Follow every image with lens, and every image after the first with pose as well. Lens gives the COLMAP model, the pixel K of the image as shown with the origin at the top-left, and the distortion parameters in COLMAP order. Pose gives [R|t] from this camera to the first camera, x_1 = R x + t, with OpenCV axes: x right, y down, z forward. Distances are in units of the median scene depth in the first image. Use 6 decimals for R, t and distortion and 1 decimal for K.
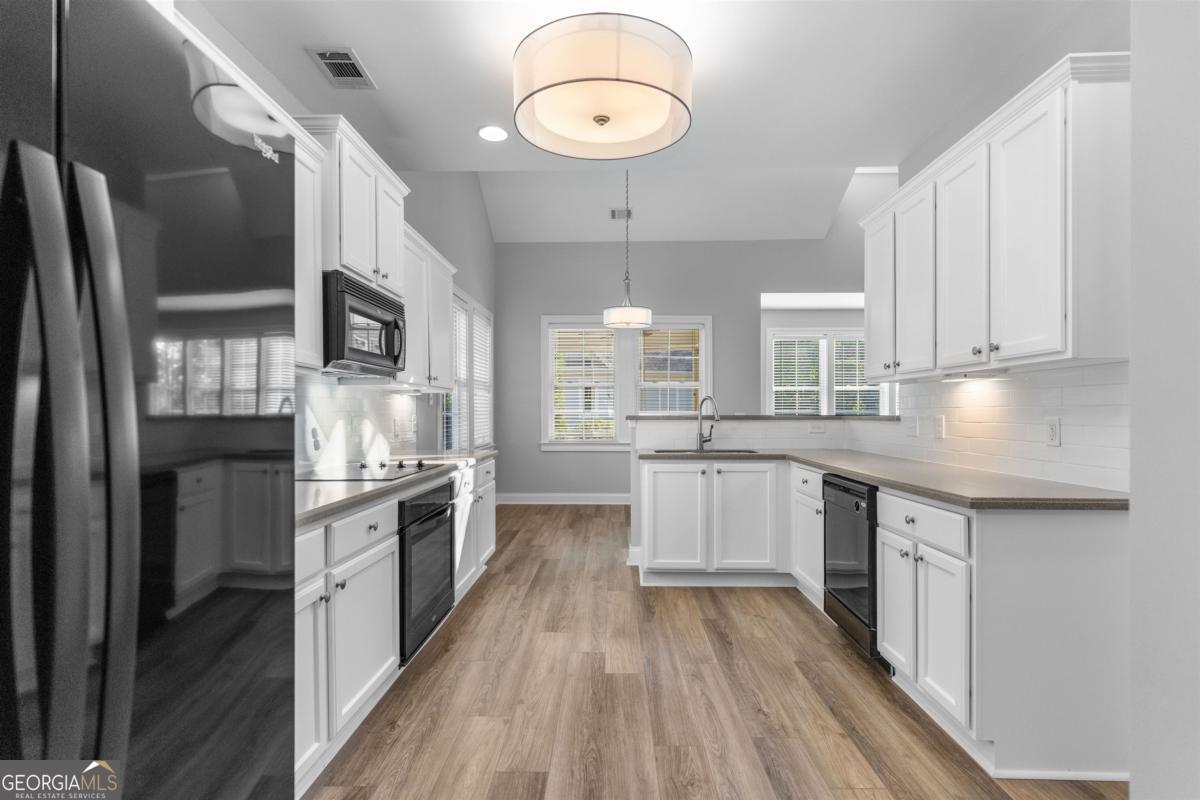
lens RADIAL K [[578.7, 0, 598.7], [0, 578.7, 409.0], [0, 0, 1]] dist [0.001731, -0.000321]
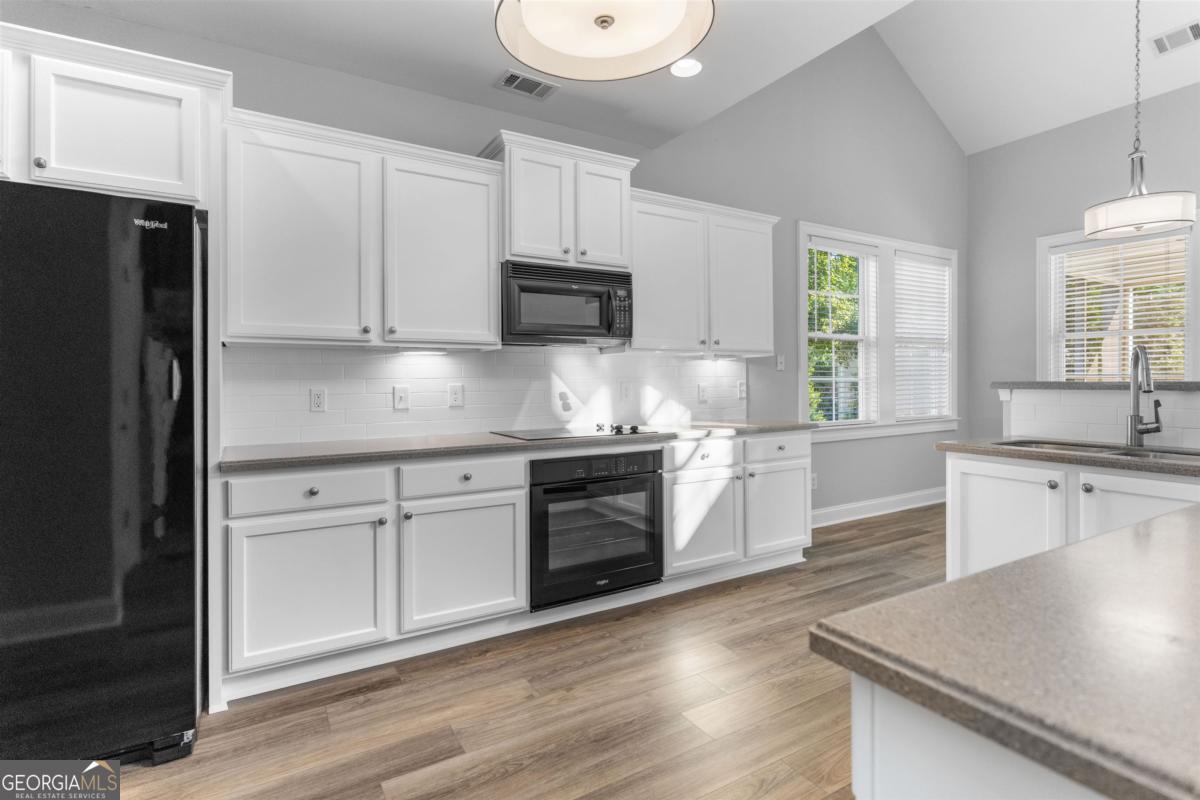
lens RADIAL K [[578.7, 0, 597.1], [0, 578.7, 378.3], [0, 0, 1]] dist [0.001731, -0.000321]
pose [[0.524013, -0.003455, -0.851703, 0.499087], [0.010488, 0.999942, 0.002396, 0.001798], [0.851646, -0.010188, 0.524019, 0.403107]]
